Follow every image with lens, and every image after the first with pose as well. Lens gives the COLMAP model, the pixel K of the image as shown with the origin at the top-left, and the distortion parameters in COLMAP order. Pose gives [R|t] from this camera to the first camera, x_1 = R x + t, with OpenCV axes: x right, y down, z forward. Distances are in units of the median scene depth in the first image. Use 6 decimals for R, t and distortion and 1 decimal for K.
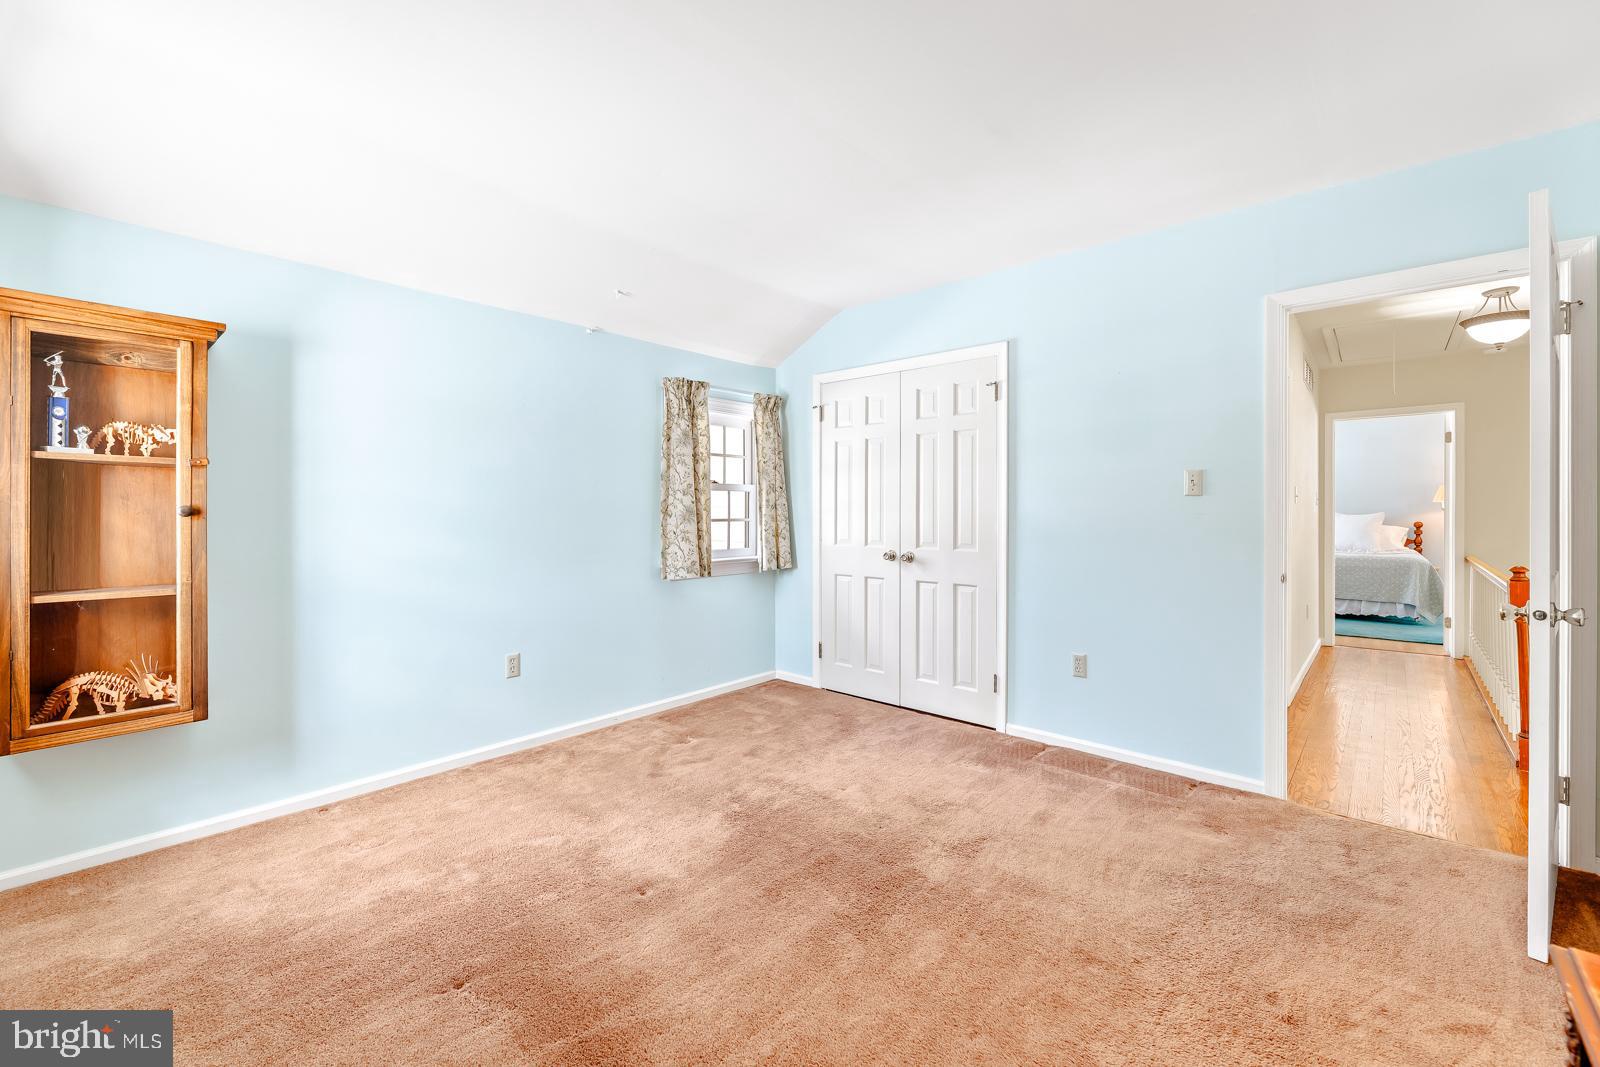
lens RADIAL K [[652.4, 0, 807.6], [0, 652.4, 526.2], [0, 0, 1]] dist [0.002369, -0.000587]
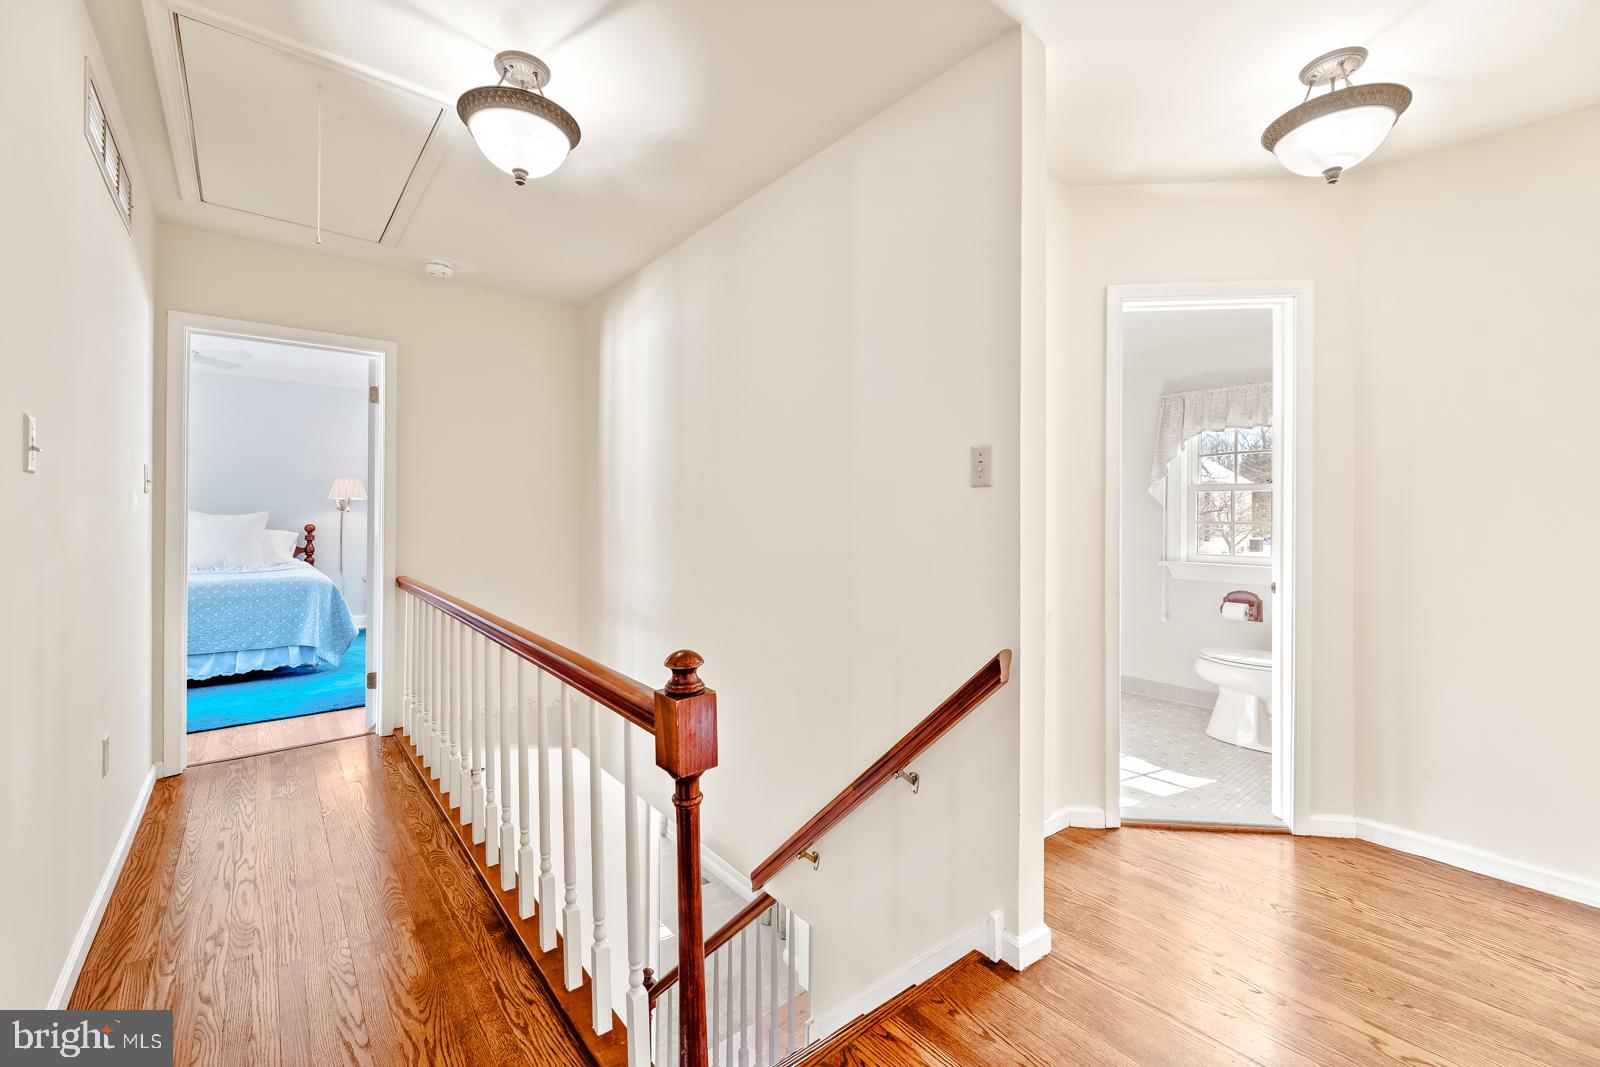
lens RADIAL K [[652.4, 0, 793.1], [0, 652.4, 522.4], [0, 0, 1]] dist [0.002369, -0.000587]
pose [[0.155102, 0.005632, 0.987882, 0.325780], [0.001371, 0.999982, -0.005917, -0.004297], [-0.987898, 0.002272, 0.155091, 0.392556]]
